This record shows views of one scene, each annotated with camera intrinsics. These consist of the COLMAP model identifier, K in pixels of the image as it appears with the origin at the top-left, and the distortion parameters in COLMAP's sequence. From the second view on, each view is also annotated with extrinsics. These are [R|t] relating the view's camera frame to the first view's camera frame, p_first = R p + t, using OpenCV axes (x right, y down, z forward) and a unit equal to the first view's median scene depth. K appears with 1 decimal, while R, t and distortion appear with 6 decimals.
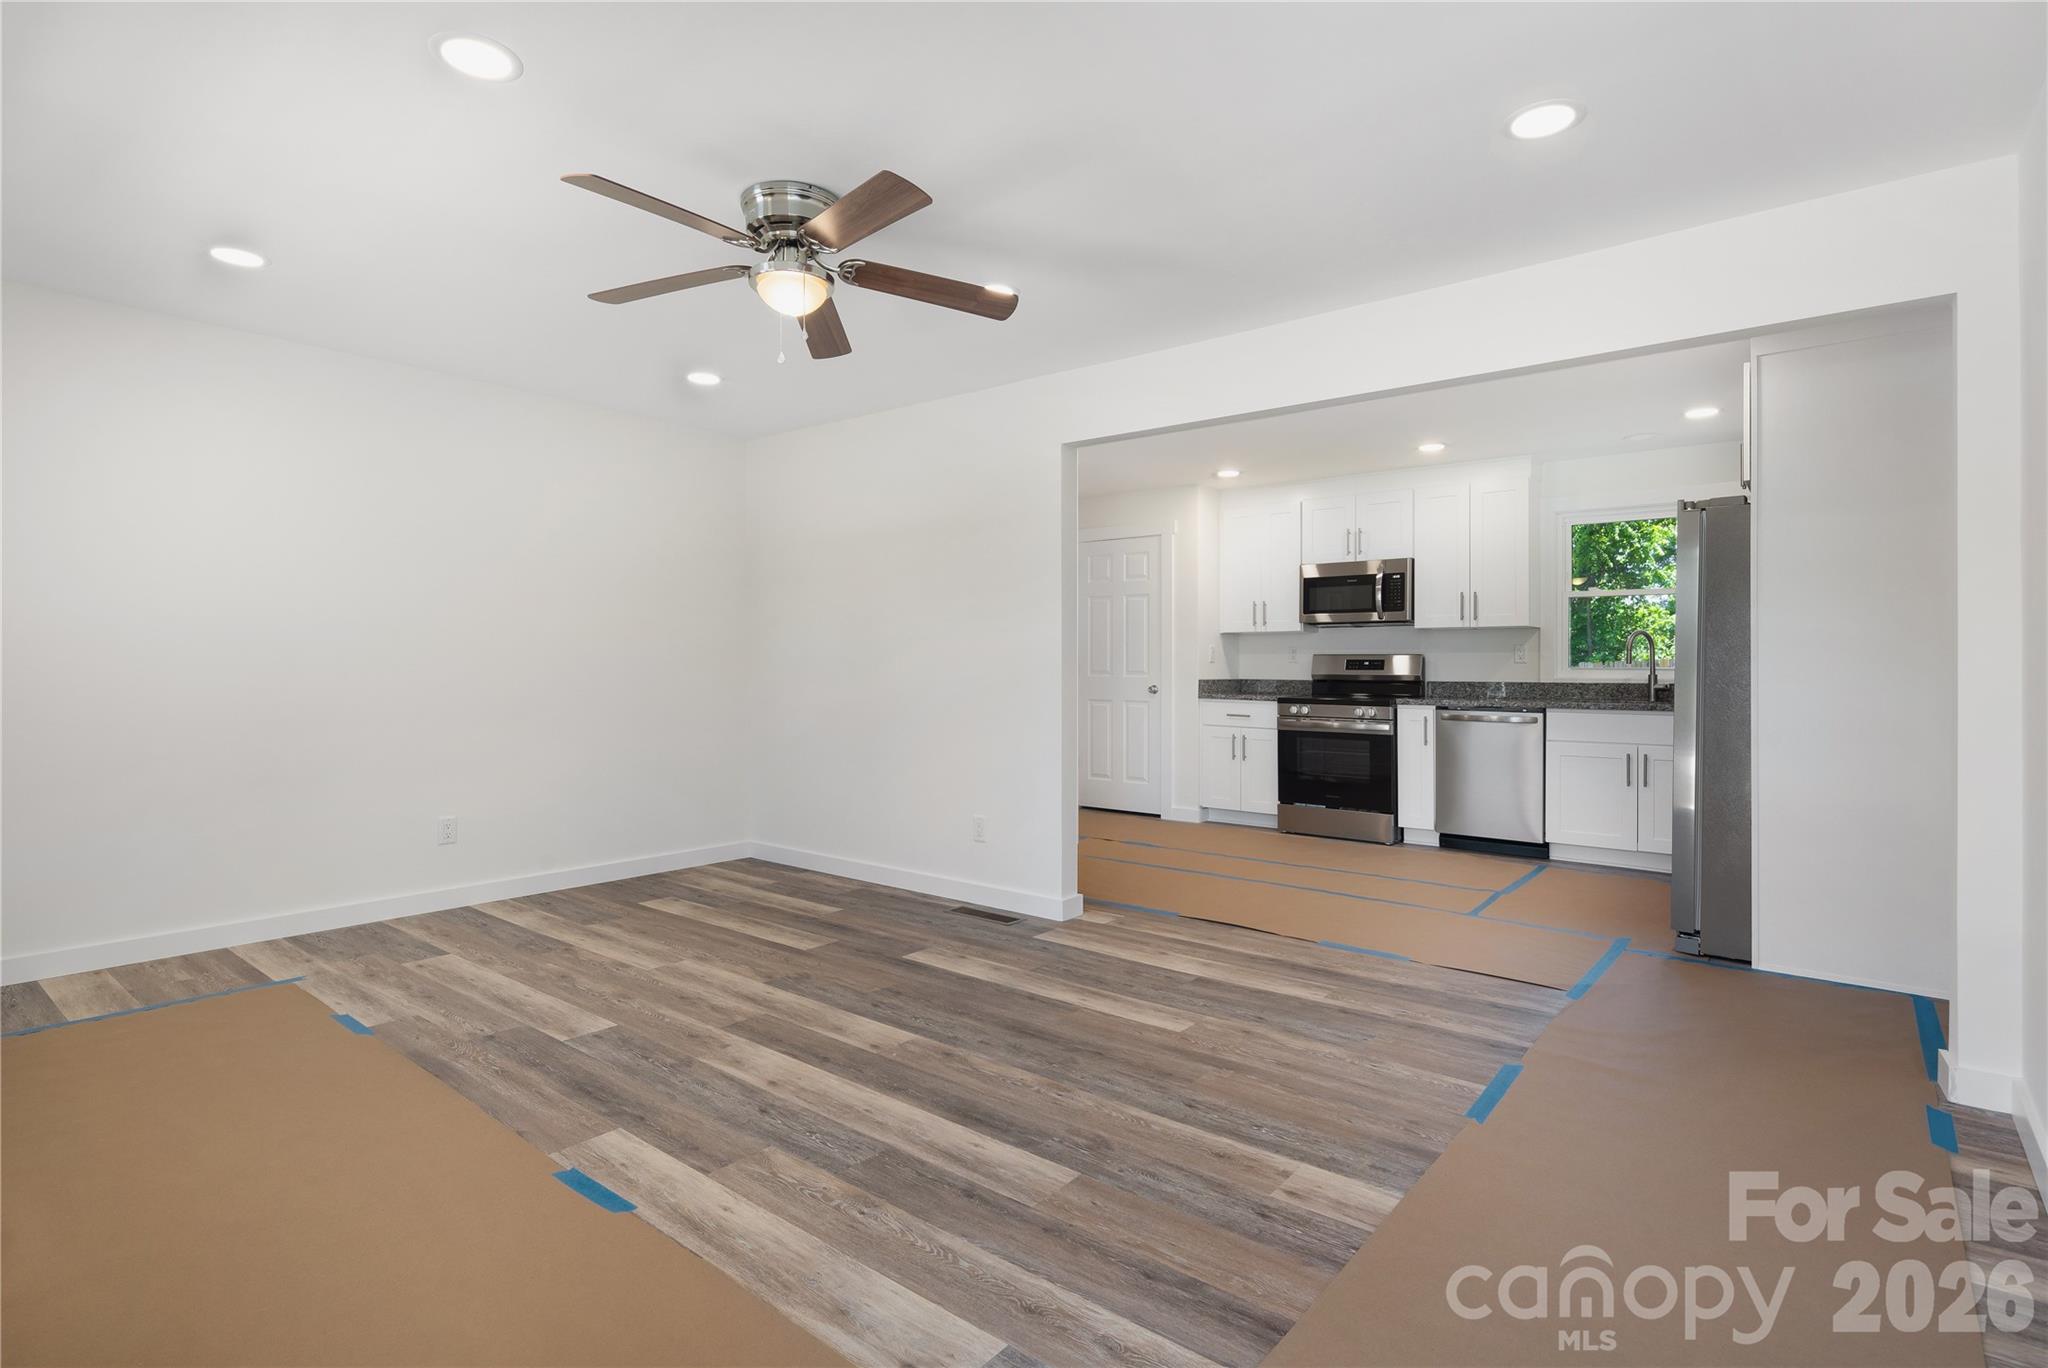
lens RADIAL K [[1000.5, 0, 1016.2], [0, 1000.5, 716.9], [0, 0, 1]] dist [0.000929, -0.000110]
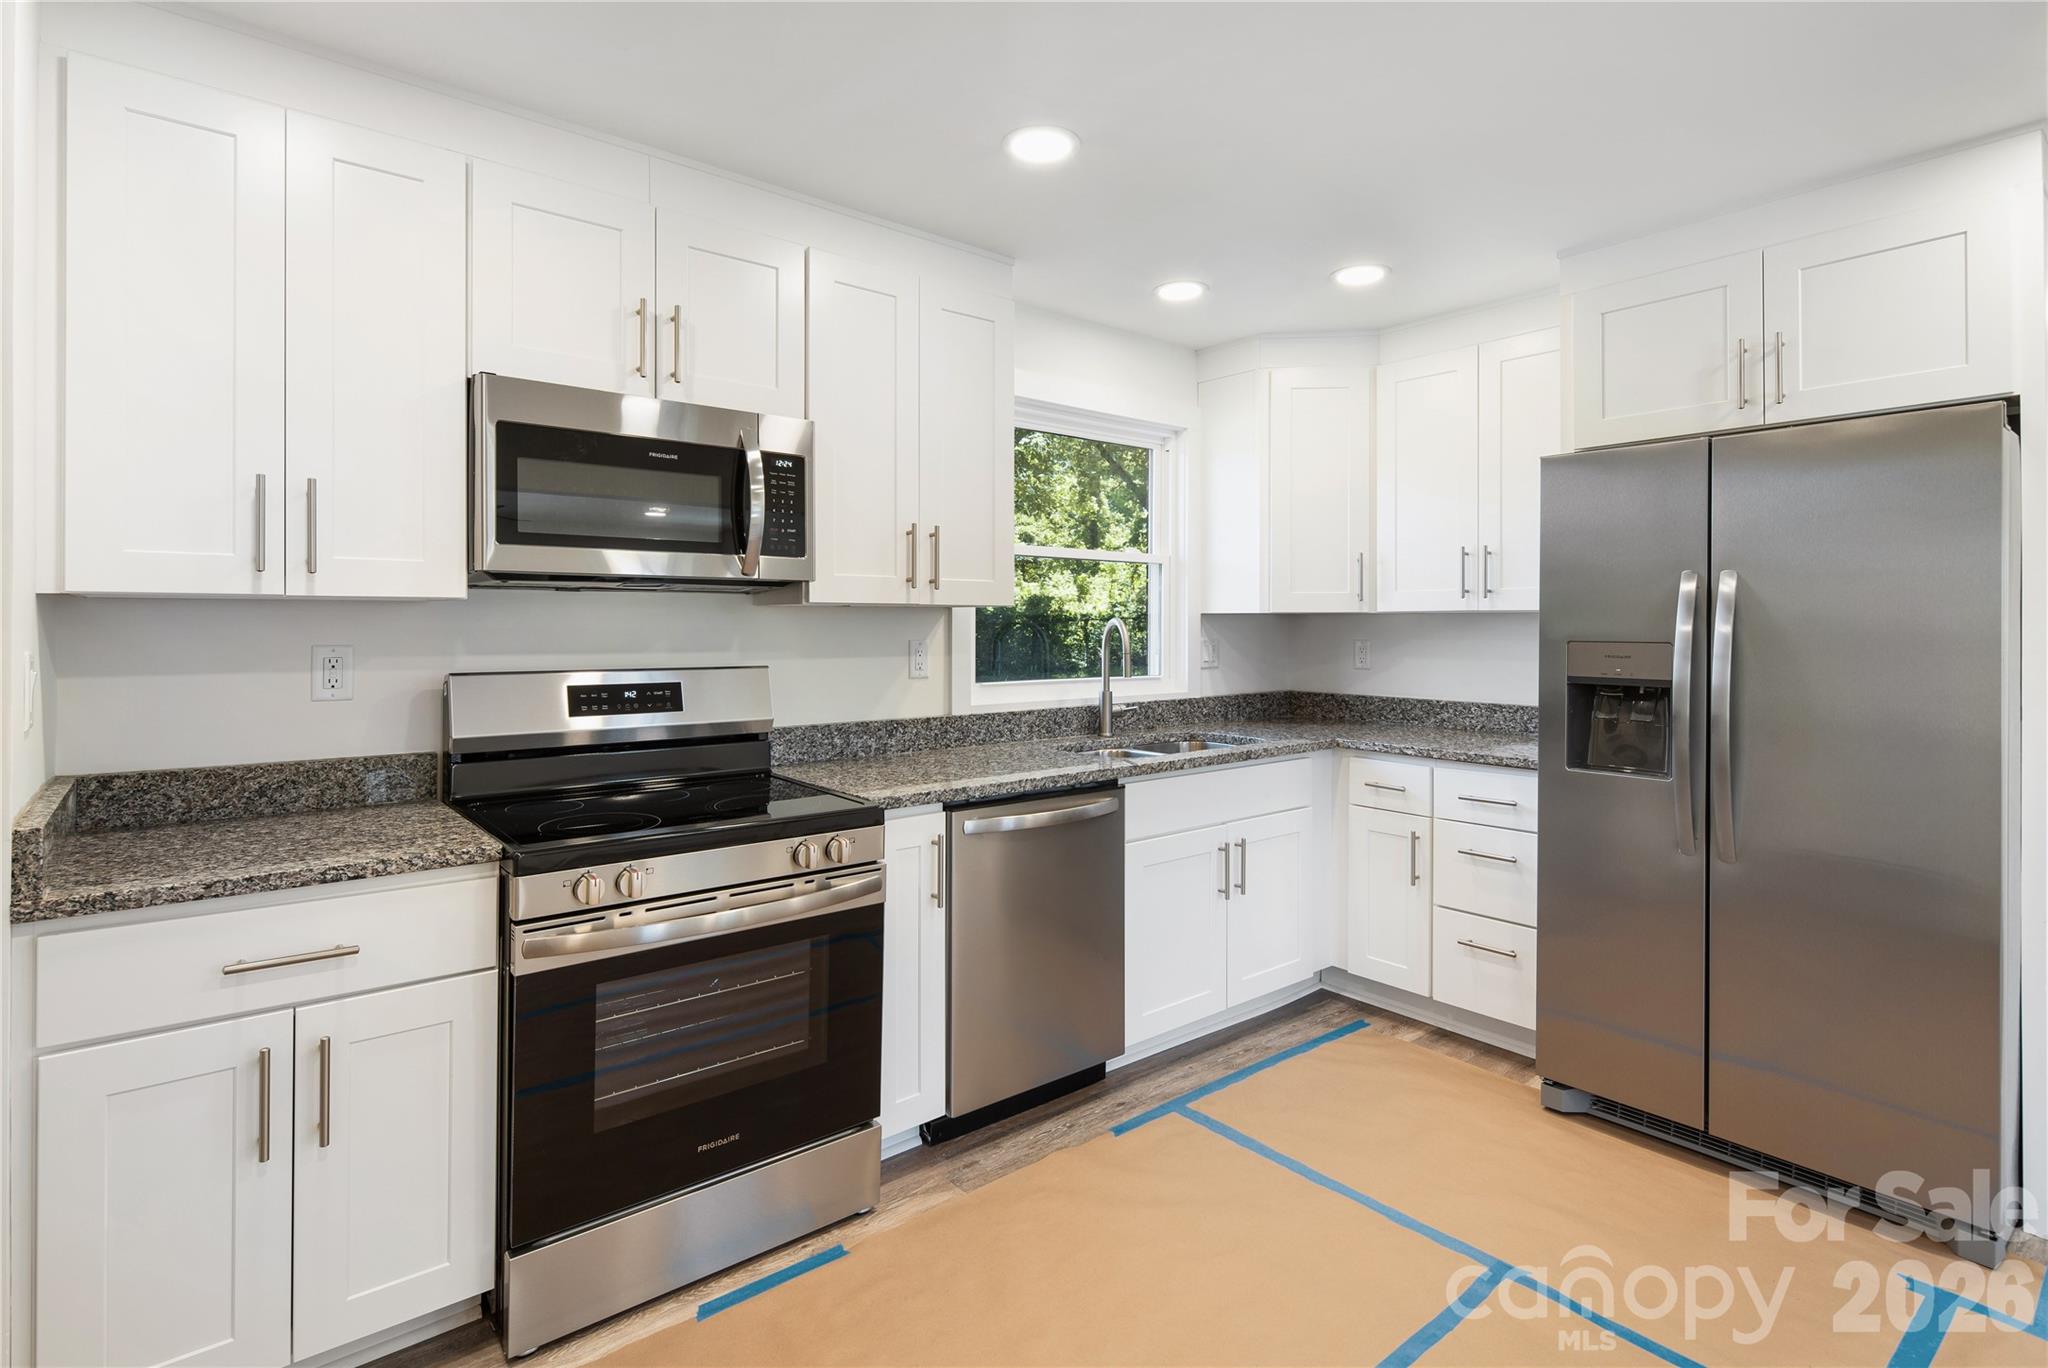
lens RADIAL K [[998.7, 0, 1022.5], [0, 998.7, 622.0], [0, 0, 1]] dist [0.000974, -0.000182]
pose [[0.195640, -0.001989, 0.980674, 0.034009], [0.046591, 0.998888, -0.007269, -0.077220], [-0.979568, 0.047112, 0.195515, 0.874620]]
